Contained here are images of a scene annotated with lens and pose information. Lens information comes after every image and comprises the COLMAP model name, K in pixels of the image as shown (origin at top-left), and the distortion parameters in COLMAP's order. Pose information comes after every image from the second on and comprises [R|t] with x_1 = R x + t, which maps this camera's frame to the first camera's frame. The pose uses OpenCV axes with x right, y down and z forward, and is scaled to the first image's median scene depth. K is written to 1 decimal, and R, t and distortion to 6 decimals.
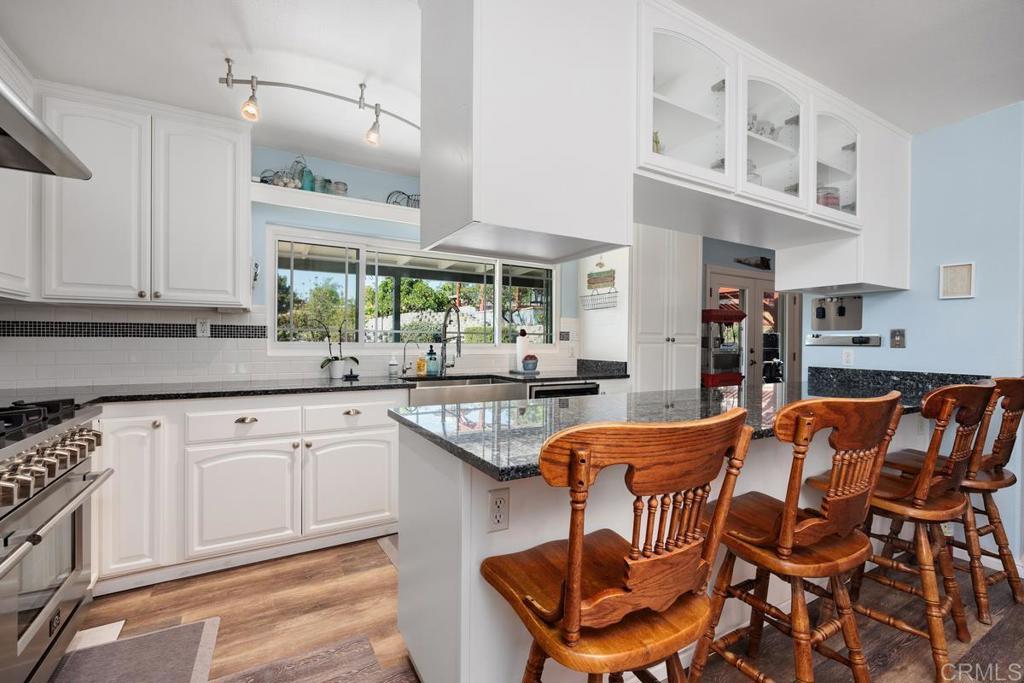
lens RADIAL K [[449.1, 0, 511.6], [0, 449.1, 343.1], [0, 0, 1]] dist [0.000680, -0.000060]
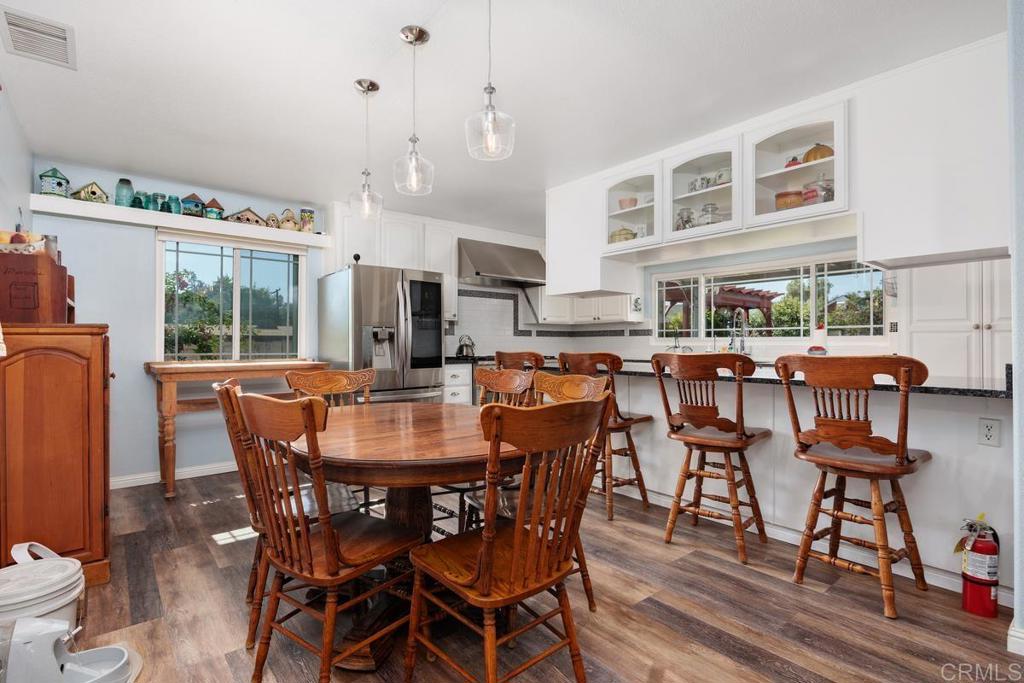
lens RADIAL K [[498.1, 0, 512.0], [0, 498.1, 341.5], [0, 0, 1]] dist [-0.001186, -0.000071]
pose [[0.169293, -0.010060, -0.985514, 1.630058], [0.001824, 0.999949, -0.009894, 0.037817], [0.985564, -0.000122, 0.169303, 0.096531]]
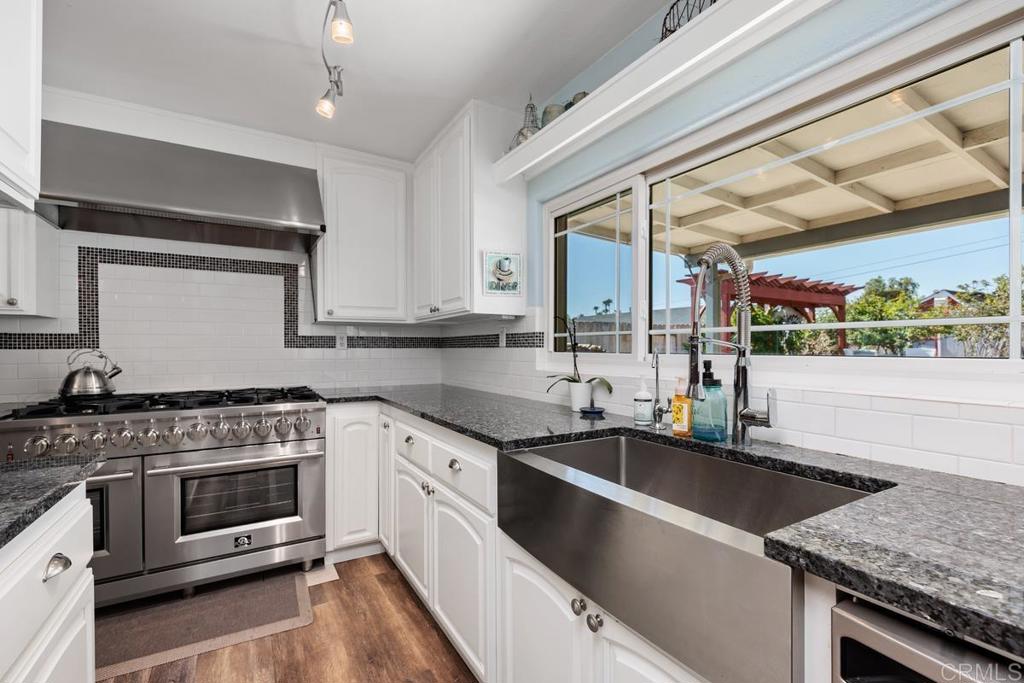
lens RADIAL K [[449.1, 0, 511.6], [0, 449.1, 343.1], [0, 0, 1]] dist [0.000680, -0.000060]
pose [[0.012266, -0.015778, -0.999800, 0.293164], [0.004128, 0.999868, -0.015728, -0.007281], [0.999916, -0.003935, 0.012330, 1.101425]]
